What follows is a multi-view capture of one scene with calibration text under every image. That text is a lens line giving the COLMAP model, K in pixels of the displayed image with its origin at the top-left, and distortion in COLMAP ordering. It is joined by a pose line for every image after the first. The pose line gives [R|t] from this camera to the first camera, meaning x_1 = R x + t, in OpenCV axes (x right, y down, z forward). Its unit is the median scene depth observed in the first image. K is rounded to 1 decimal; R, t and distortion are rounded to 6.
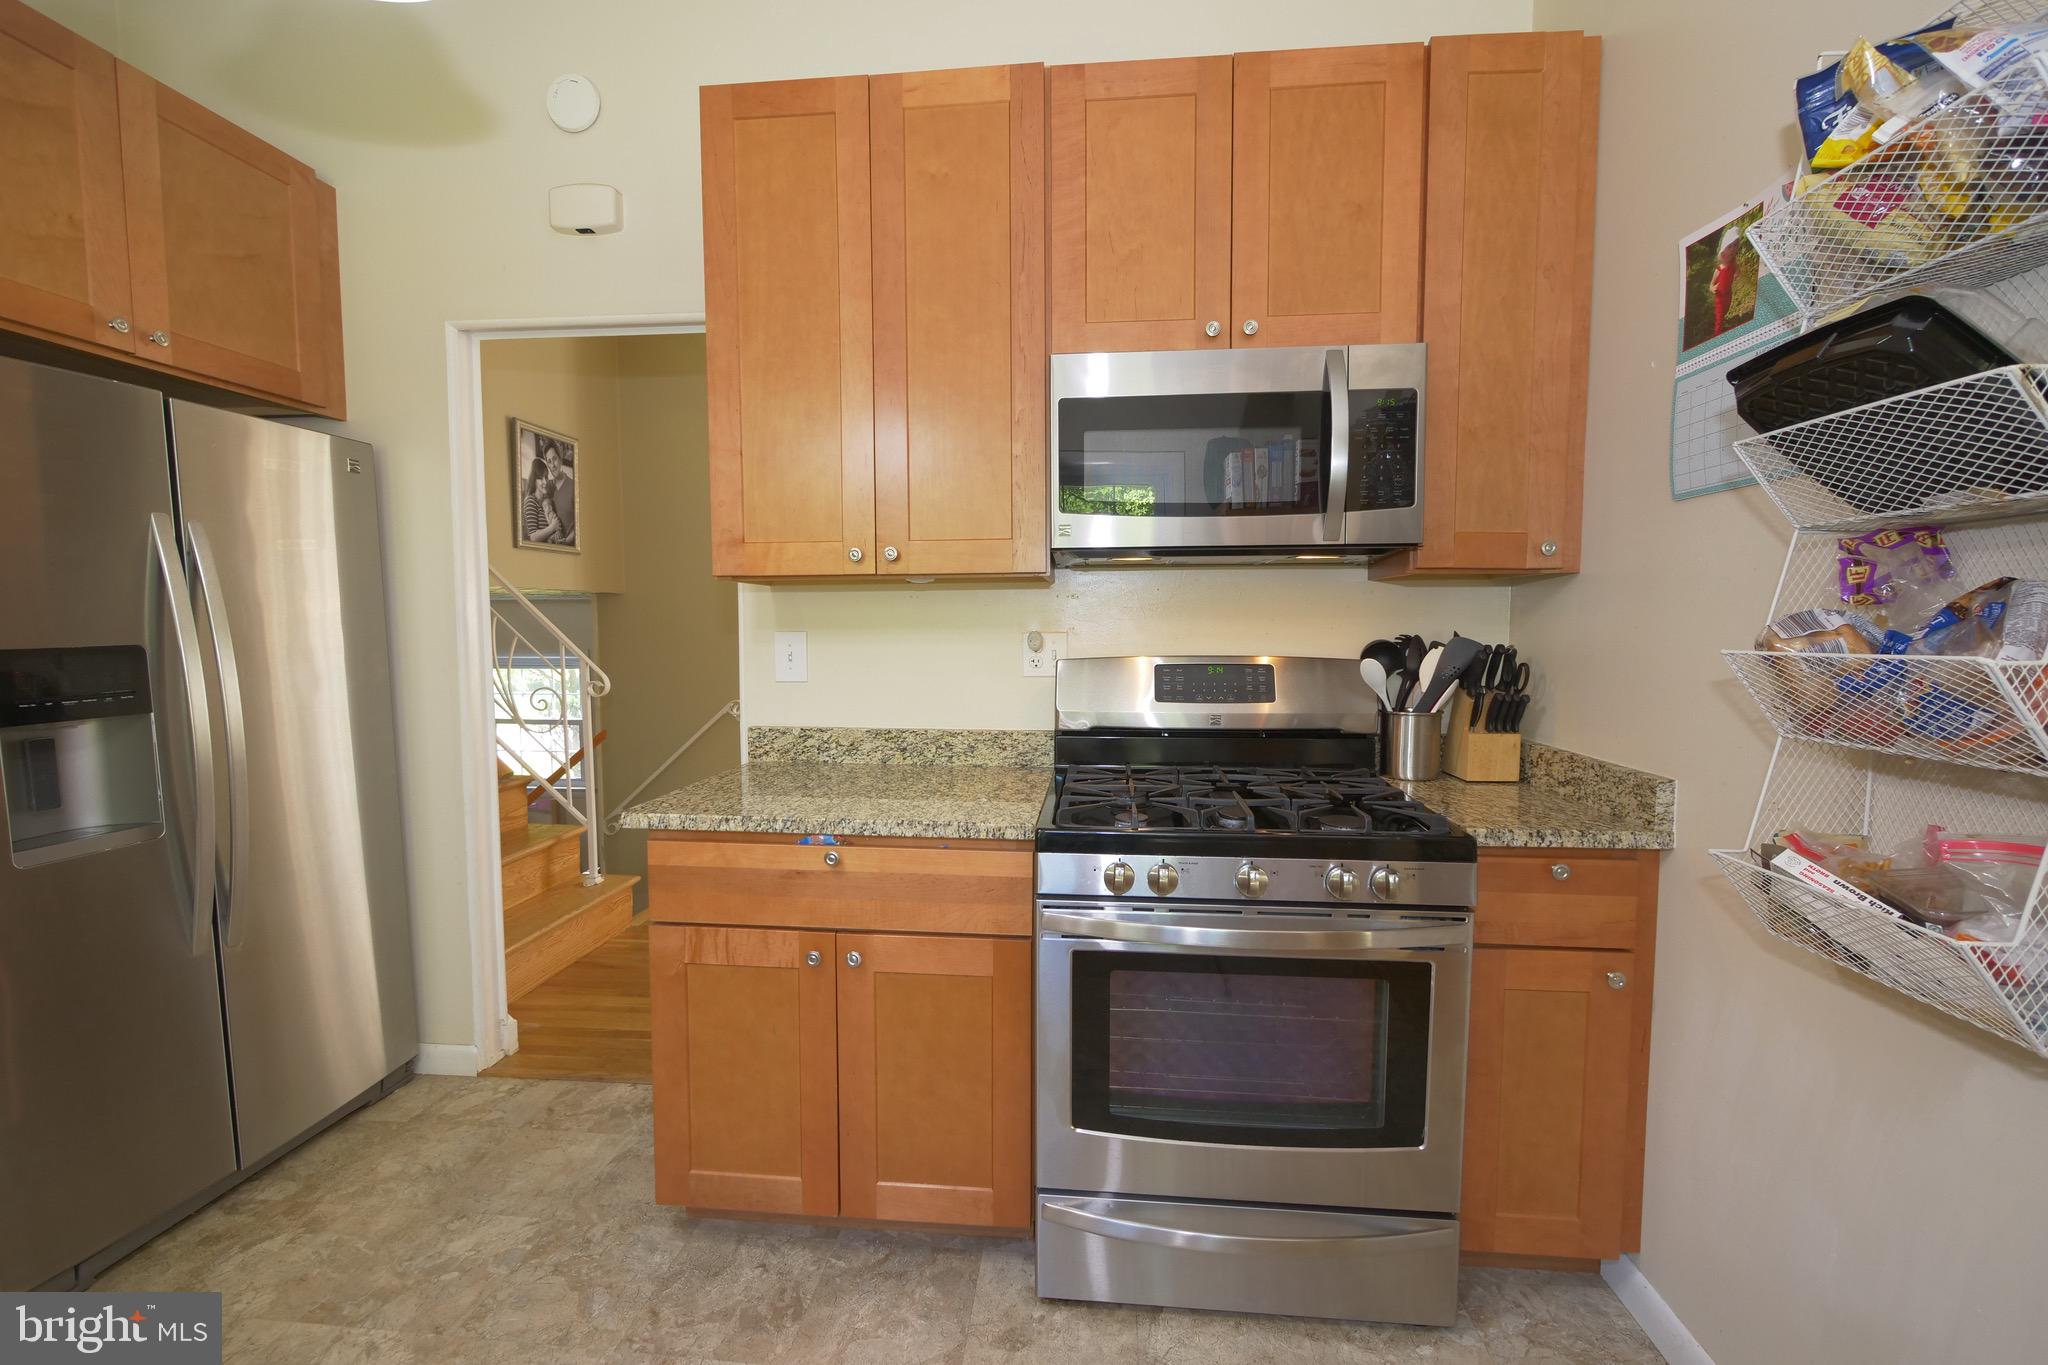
lens RADIAL K [[862.8, 0, 1019.9], [0, 862.8, 679.8], [0, 0, 1]] dist [-0.002701, -0.000765]
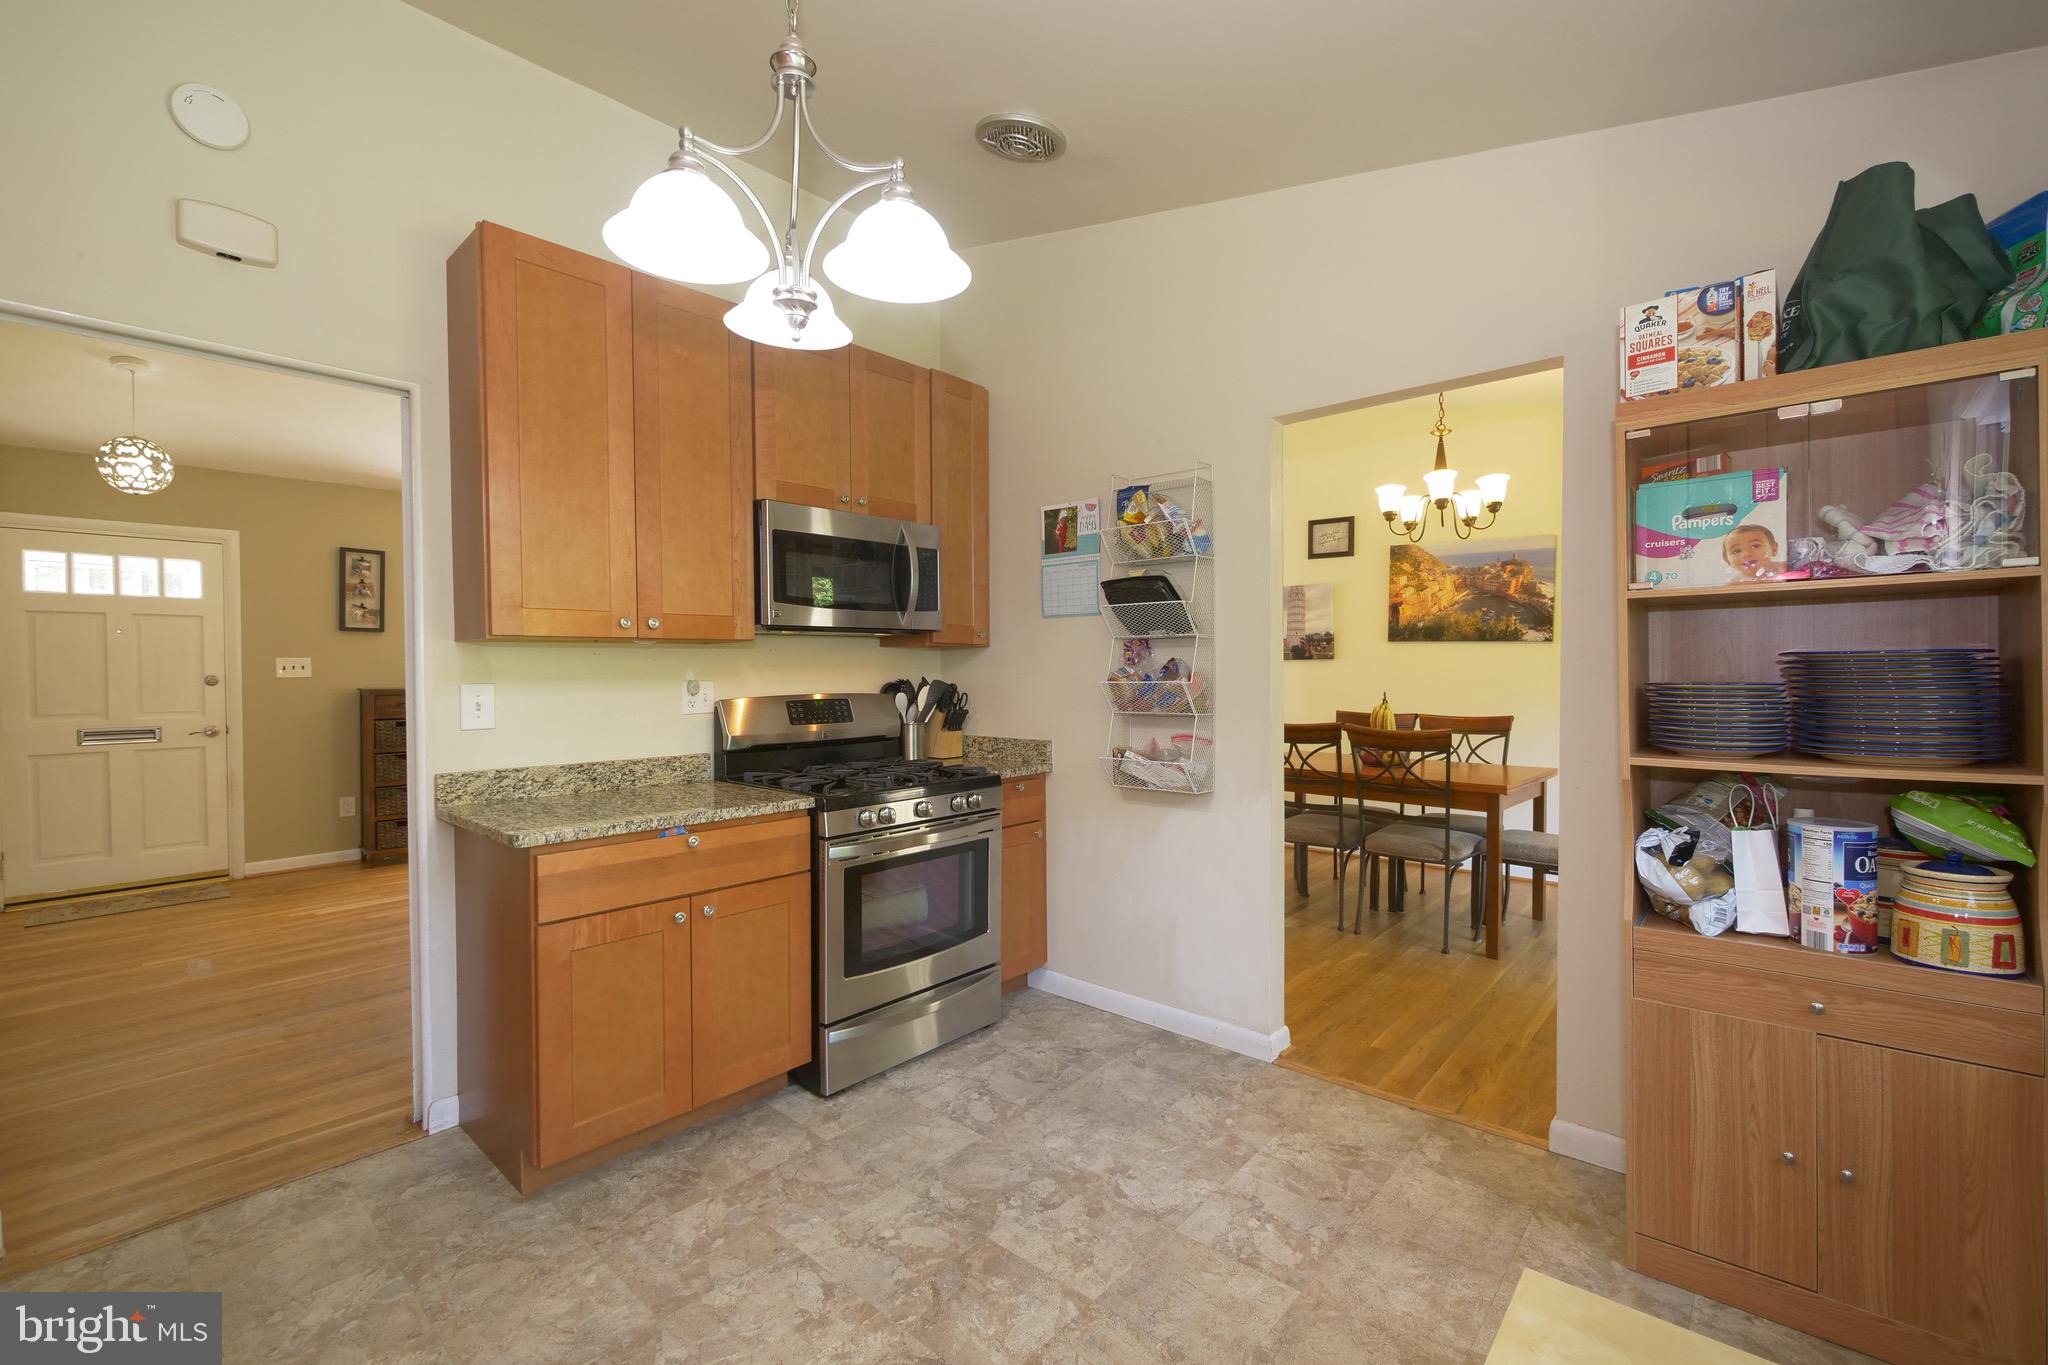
lens RADIAL K [[884.2, 0, 1015.3], [0, 884.2, 674.3], [0, 0, 1]] dist [-0.005617, -0.000063]
pose [[0.596918, -0.007632, 0.802266, -1.010512], [0.057627, 0.997780, -0.033384, 0.012436], [-0.800230, 0.066160, 0.596032, -0.283828]]
